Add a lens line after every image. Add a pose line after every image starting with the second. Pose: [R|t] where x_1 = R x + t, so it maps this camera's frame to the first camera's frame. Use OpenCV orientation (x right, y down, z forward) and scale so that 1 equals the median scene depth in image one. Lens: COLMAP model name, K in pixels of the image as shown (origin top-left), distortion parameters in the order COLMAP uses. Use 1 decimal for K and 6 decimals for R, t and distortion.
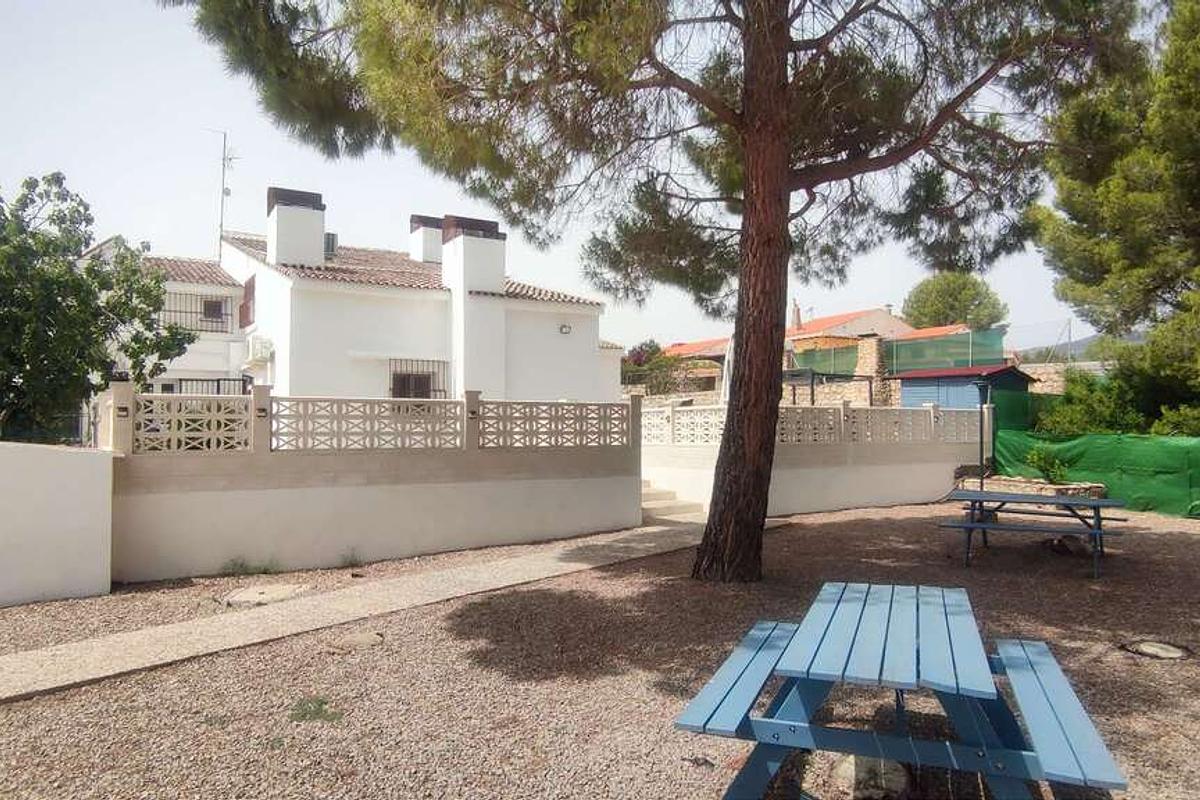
lens RADIAL K [[814.1, 0, 608.2], [0, 814.1, 400.2], [0, 0, 1]] dist [0.003599, 0.000800]
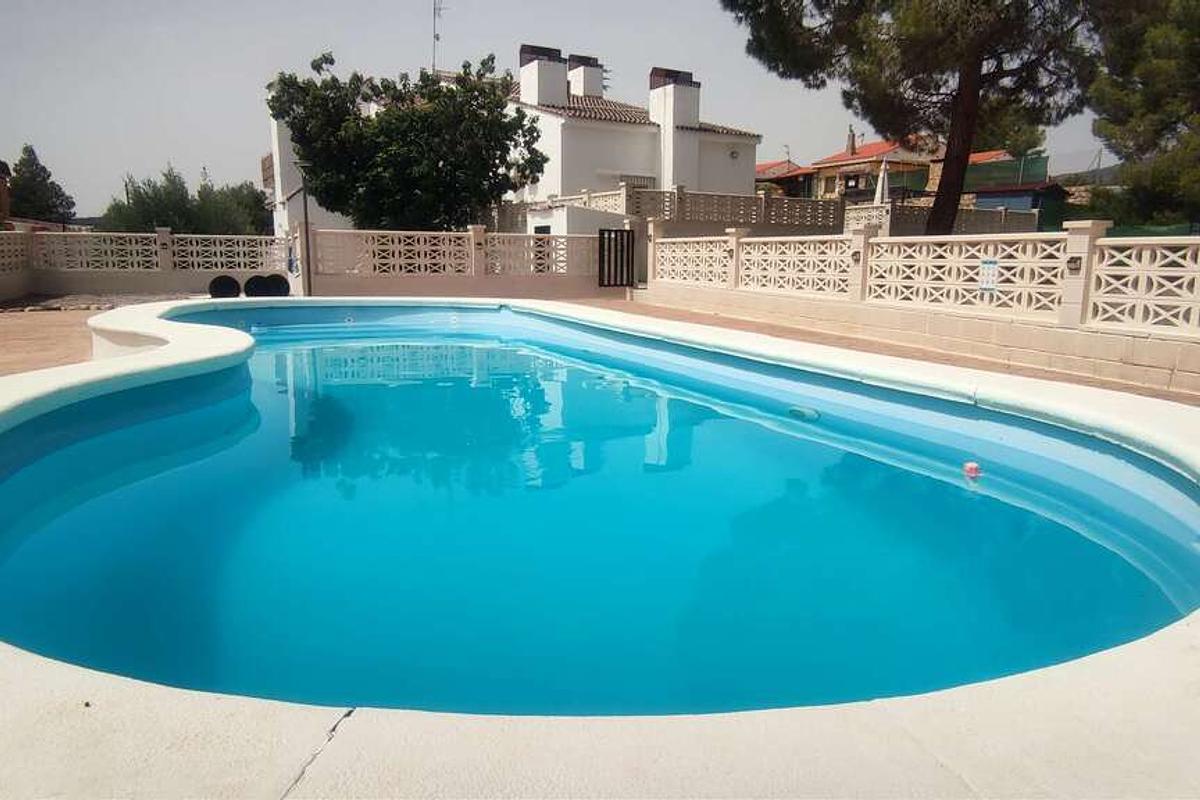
lens RADIAL K [[794.5, 0, 600.0], [0, 794.5, 400.0], [0, 0, 1]] dist [0.040203, -0.061257]
pose [[0.999700, 0.013729, -0.020279, -0.273296], [-0.009071, 0.976768, 0.214109, 0.036331], [0.022748, -0.213861, 0.976599, -0.473941]]
